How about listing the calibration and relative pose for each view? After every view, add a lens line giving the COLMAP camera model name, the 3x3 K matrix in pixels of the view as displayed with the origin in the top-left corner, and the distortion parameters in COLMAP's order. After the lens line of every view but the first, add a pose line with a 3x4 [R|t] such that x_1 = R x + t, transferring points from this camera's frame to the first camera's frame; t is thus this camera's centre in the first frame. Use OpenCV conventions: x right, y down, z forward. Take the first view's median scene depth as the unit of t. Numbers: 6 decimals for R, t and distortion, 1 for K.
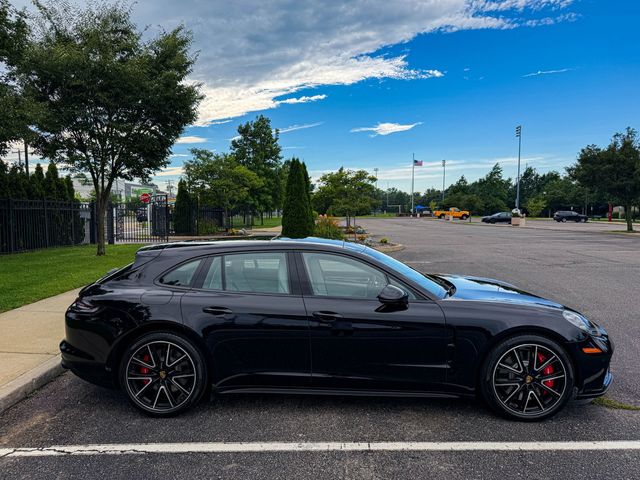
lens RADIAL K [[459.7, 0, 315.7], [0, 459.7, 237.0], [0, 0, 1]] dist [0.007411, -0.003820]
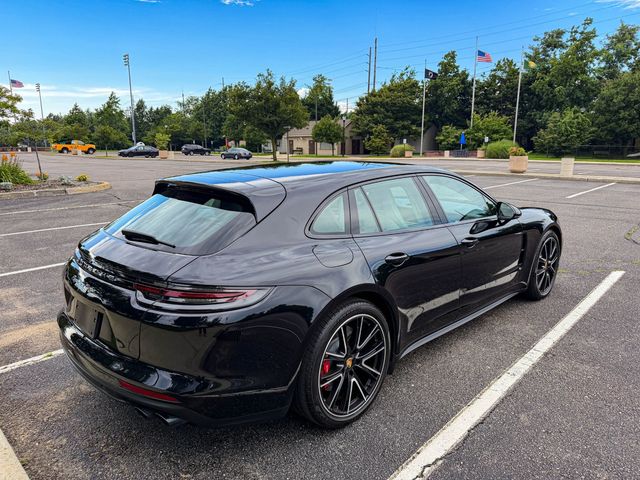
lens RADIAL K [[459.1, 0, 320.4], [0, 459.1, 244.0], [0, 0, 1]] dist [0.036615, -0.070067]
pose [[0.664842, -0.155793, 0.730557, -0.944785], [0.042693, 0.984335, 0.171058, 0.004496], [-0.745763, -0.082537, 0.661079, 0.673808]]
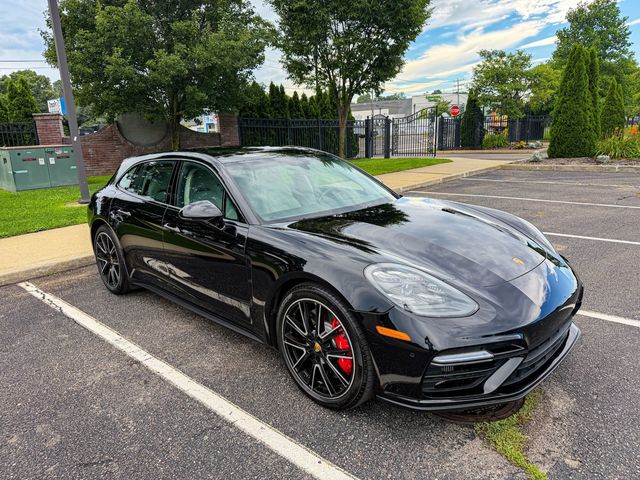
lens RADIAL K [[454.5, 0, 293.5], [0, 454.5, 241.0], [0, 0, 1]] dist [0.001878, -0.001438]
pose [[0.719064, 0.130373, -0.682605, 0.947784], [0.001719, 0.981908, 0.189350, 0.023483], [0.694941, -0.137328, 0.705831, 0.555463]]
